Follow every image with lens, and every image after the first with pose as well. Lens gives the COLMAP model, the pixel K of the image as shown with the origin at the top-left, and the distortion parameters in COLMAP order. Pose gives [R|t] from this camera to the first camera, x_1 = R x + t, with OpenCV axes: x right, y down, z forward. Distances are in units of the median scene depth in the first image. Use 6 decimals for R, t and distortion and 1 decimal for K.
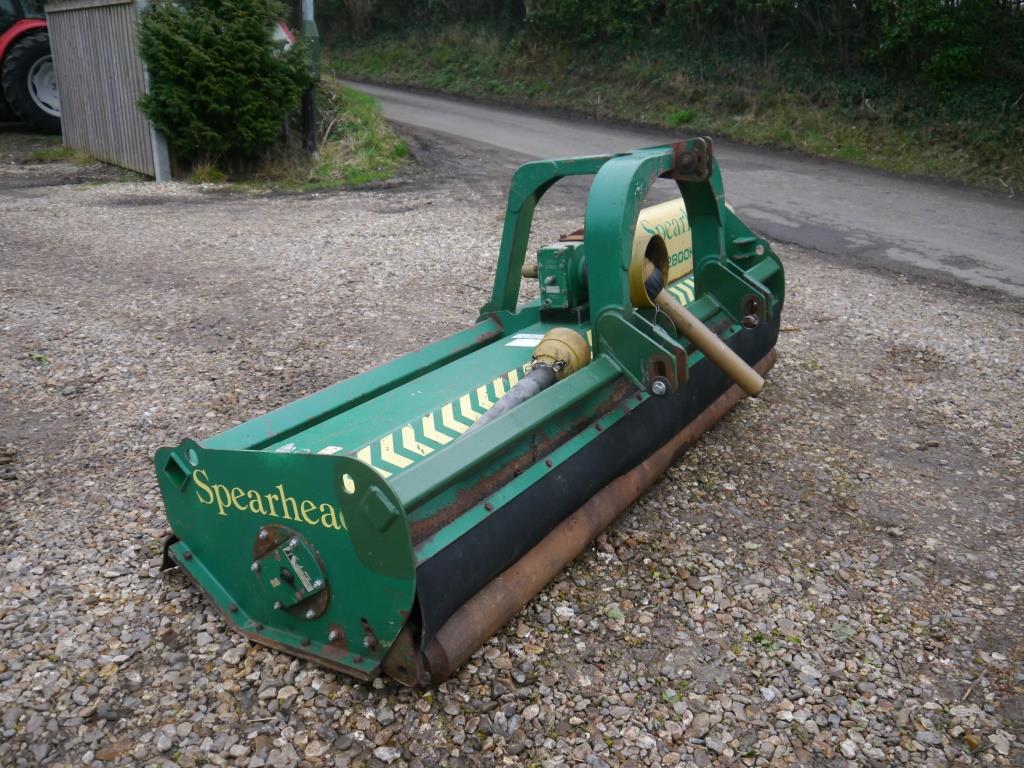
lens RADIAL K [[849.5, 0, 514.2], [0, 849.5, 388.9], [0, 0, 1]] dist [-0.032393, 0.011275]
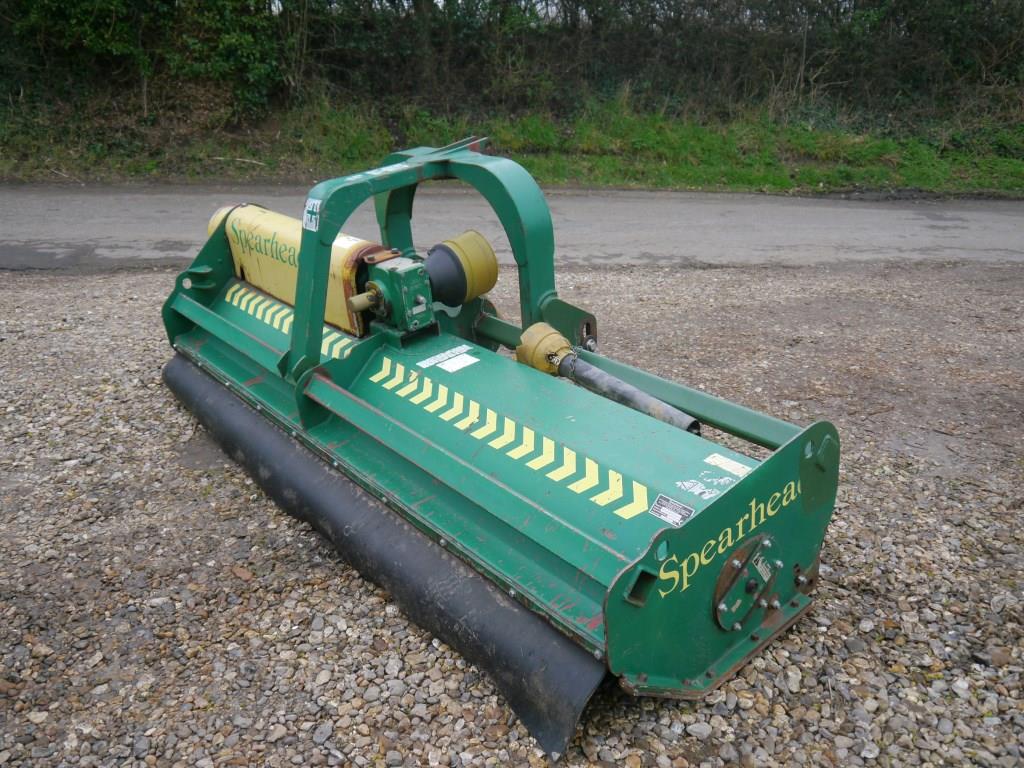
lens RADIAL K [[849.5, 0, 514.2], [0, 849.5, 388.9], [0, 0, 1]] dist [-0.032393, 0.011275]
pose [[0.310407, -0.348983, 0.884228, -0.802213], [0.336748, 0.910223, 0.241028, -0.230092], [-0.888959, 0.222945, 0.400059, 0.539834]]
